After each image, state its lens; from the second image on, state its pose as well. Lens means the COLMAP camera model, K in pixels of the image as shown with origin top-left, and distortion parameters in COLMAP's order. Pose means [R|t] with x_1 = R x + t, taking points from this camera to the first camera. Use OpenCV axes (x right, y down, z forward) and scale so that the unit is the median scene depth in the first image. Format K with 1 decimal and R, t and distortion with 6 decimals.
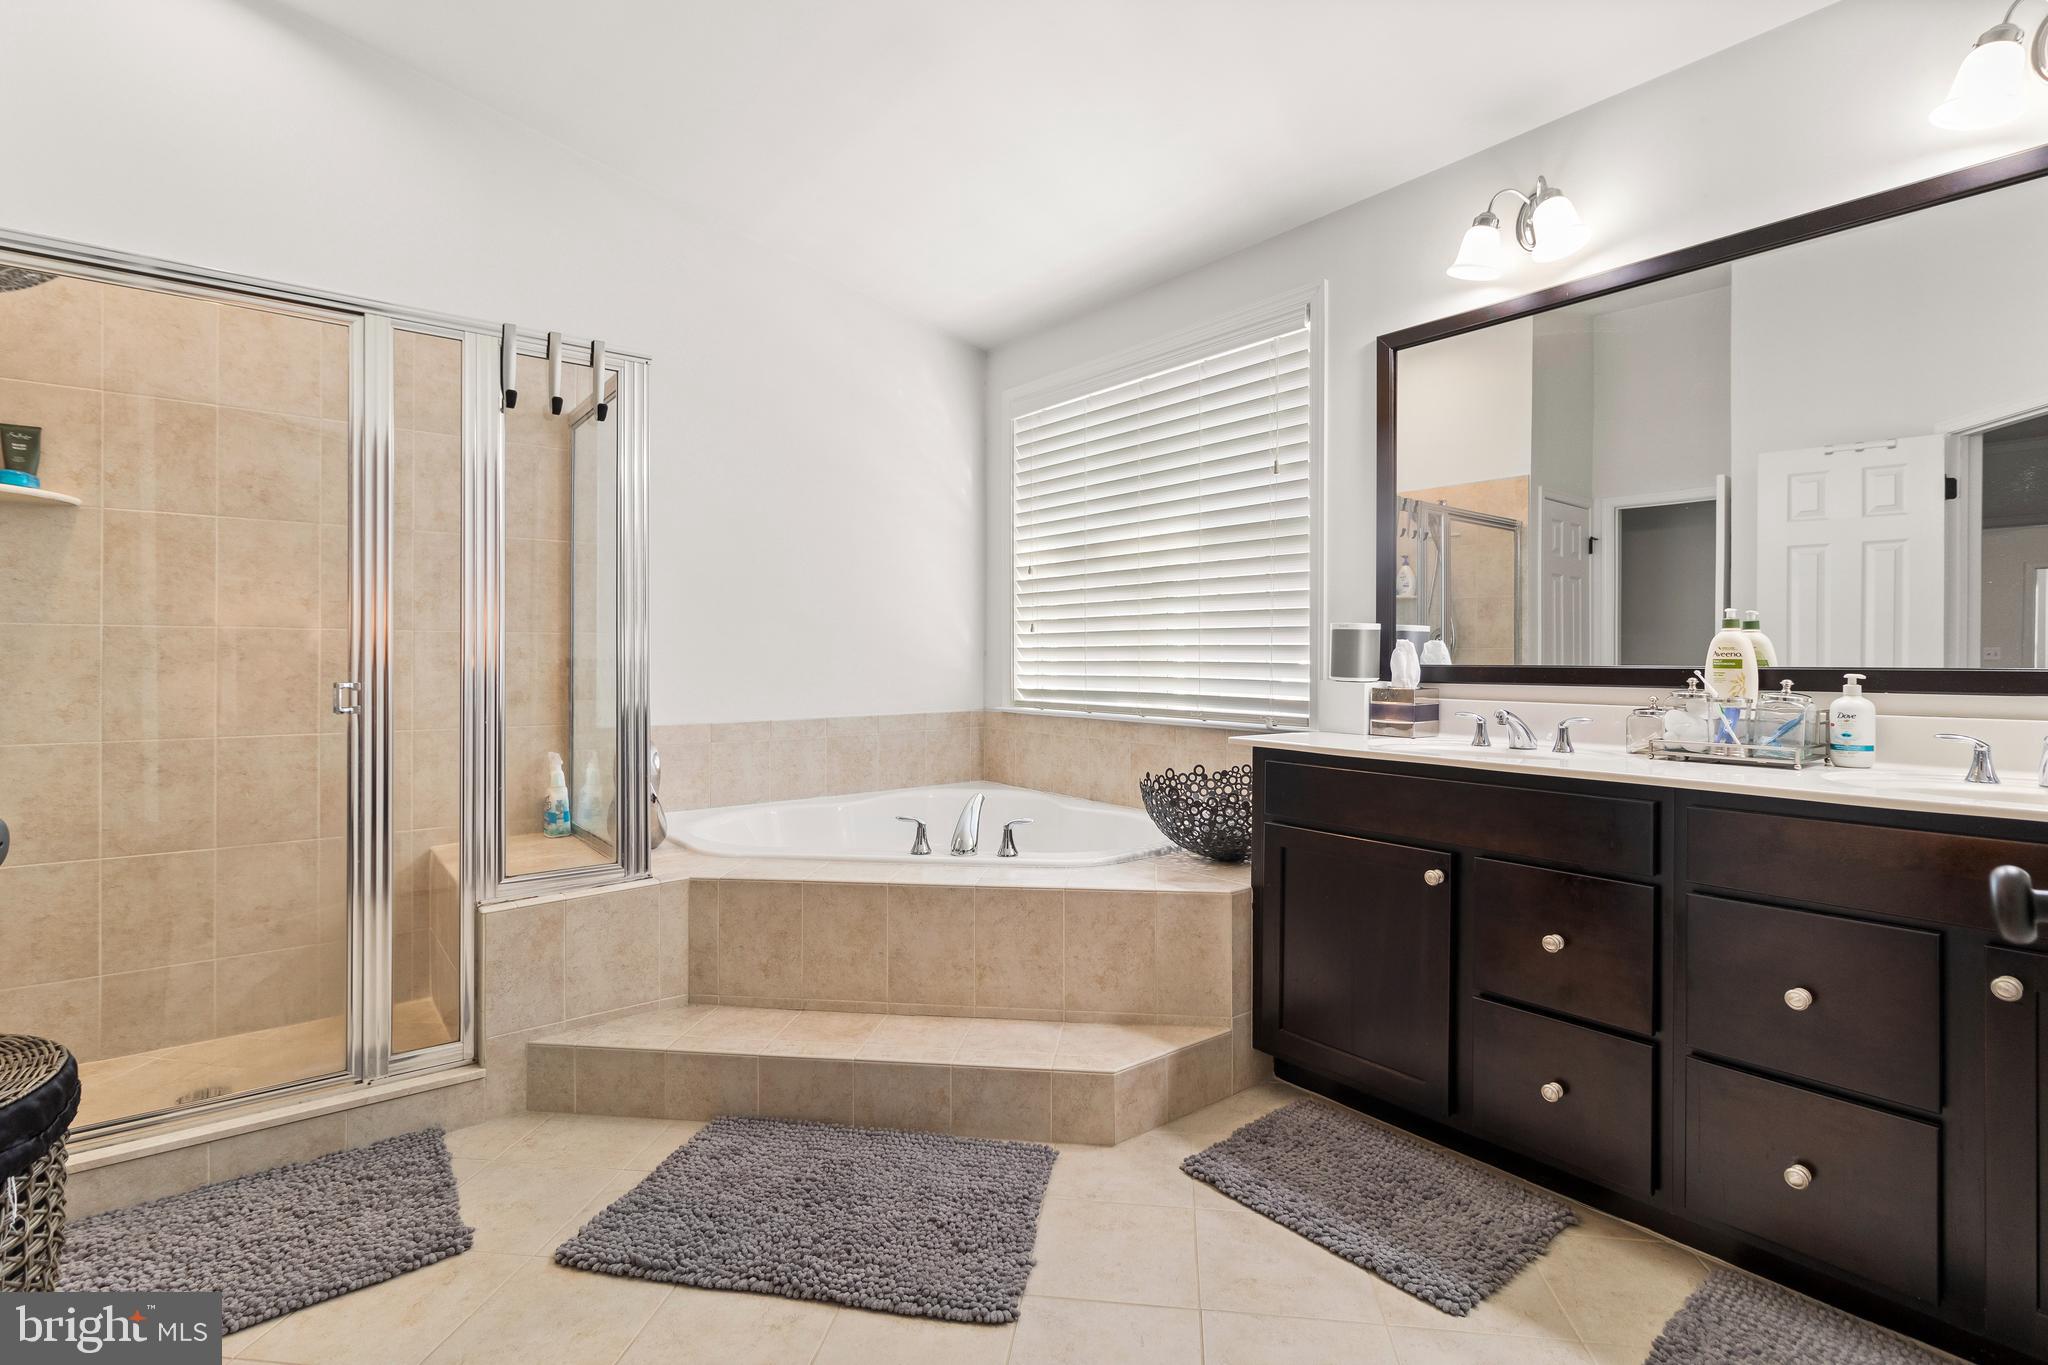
lens RADIAL K [[951.0, 0, 1033.3], [0, 951.0, 661.5], [0, 0, 1]] dist [0.002322, 0.000318]
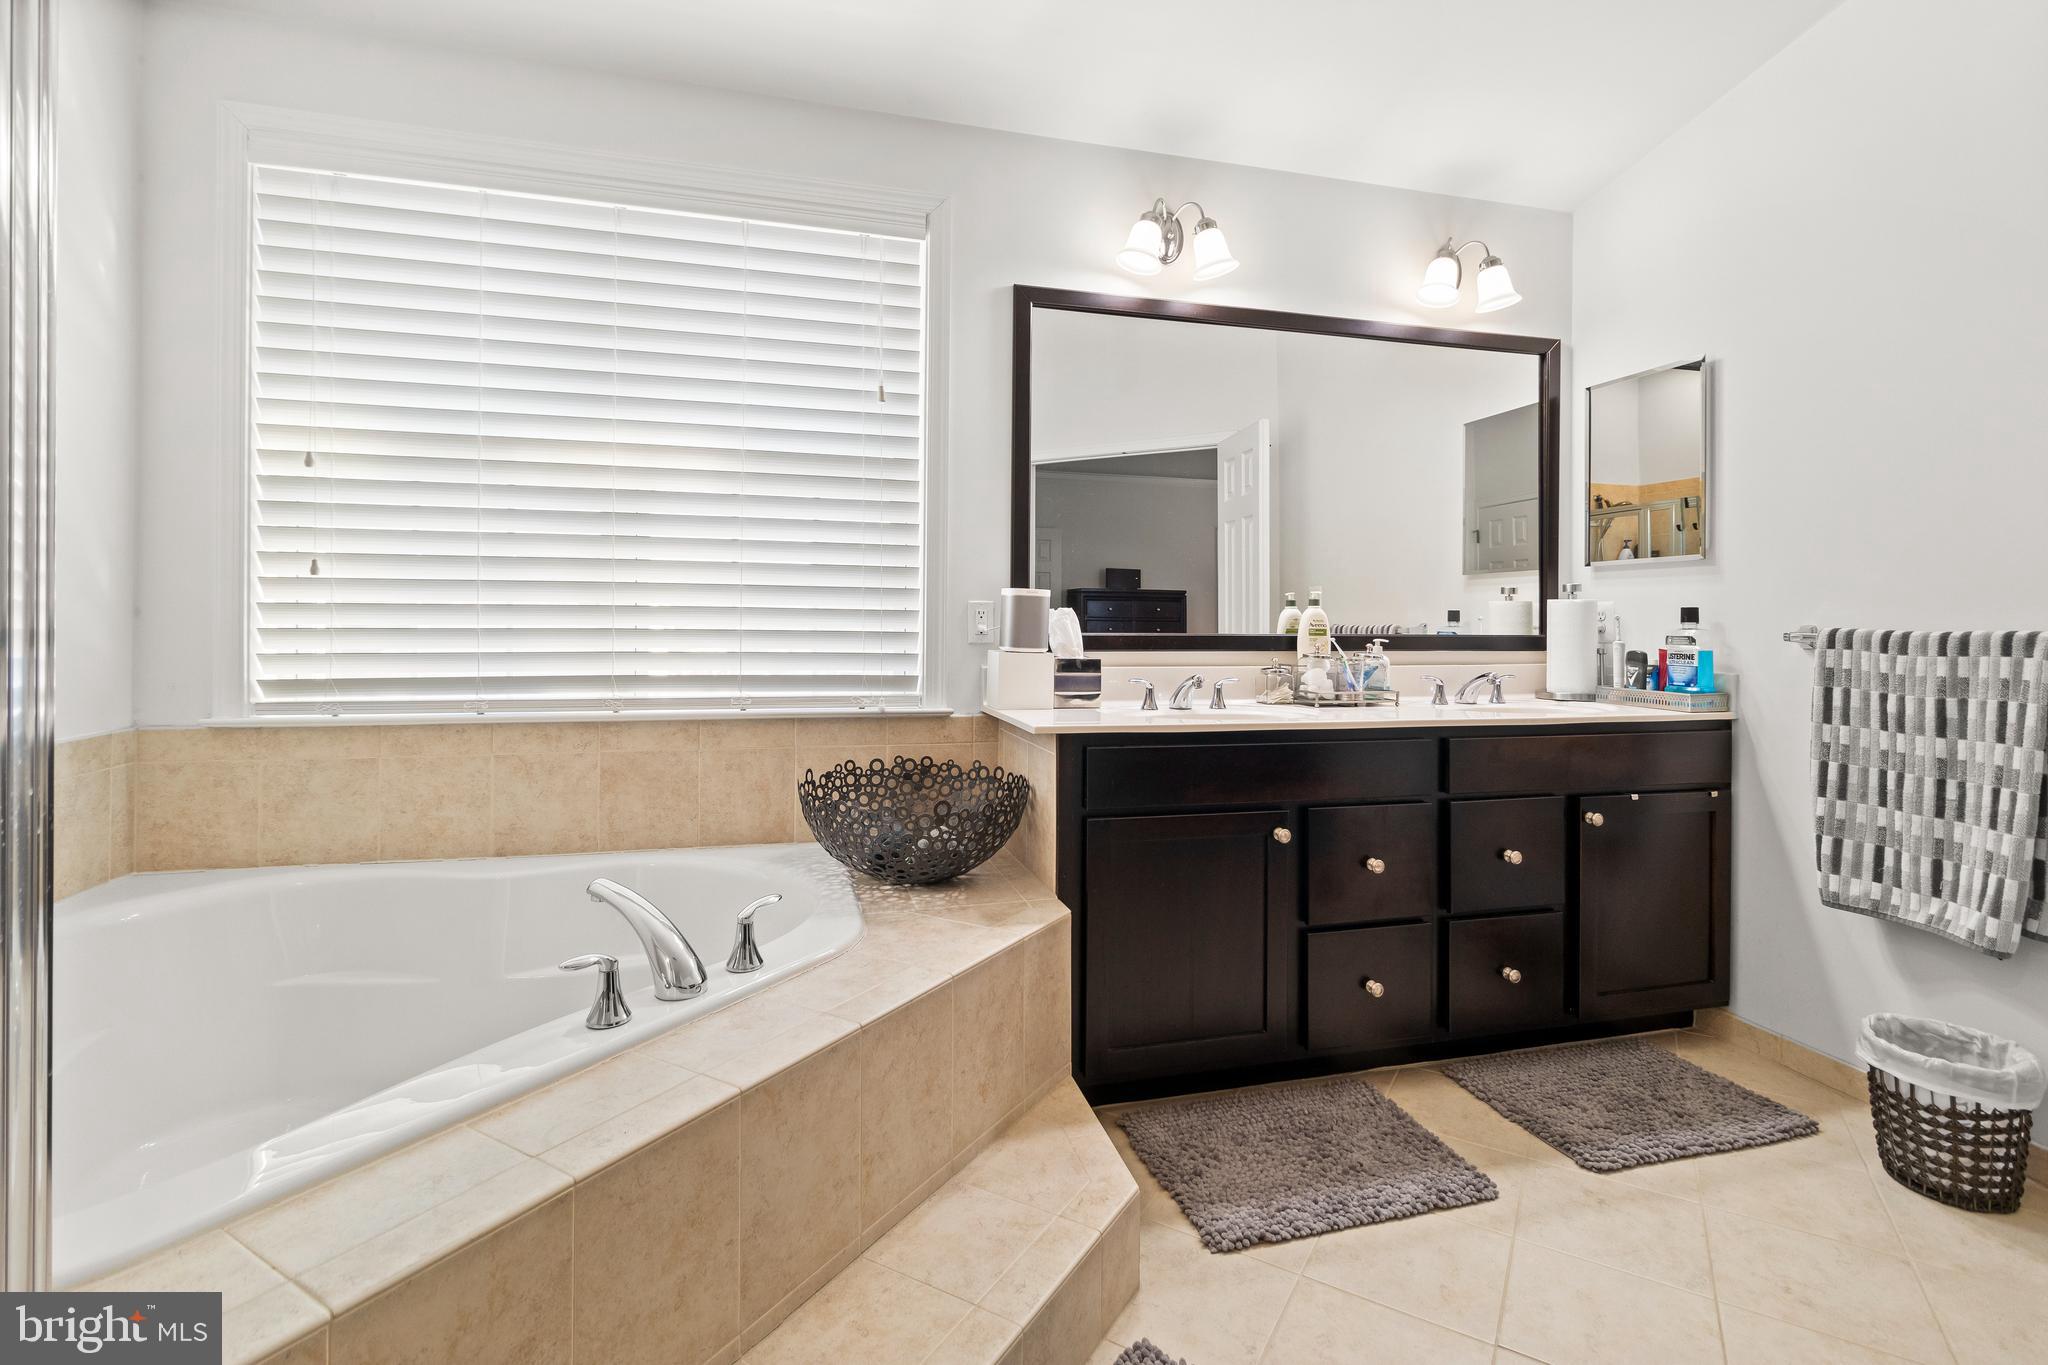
lens RADIAL K [[957.4, 0, 1036.3], [0, 957.4, 615.7], [0, 0, 1]] dist [-0.001046, 0.000806]
pose [[0.406430, 0.002616, 0.913678, -0.460528], [-0.004071, 0.999991, -0.001052, -0.012056], [-0.913673, -0.003292, 0.406437, 0.557113]]
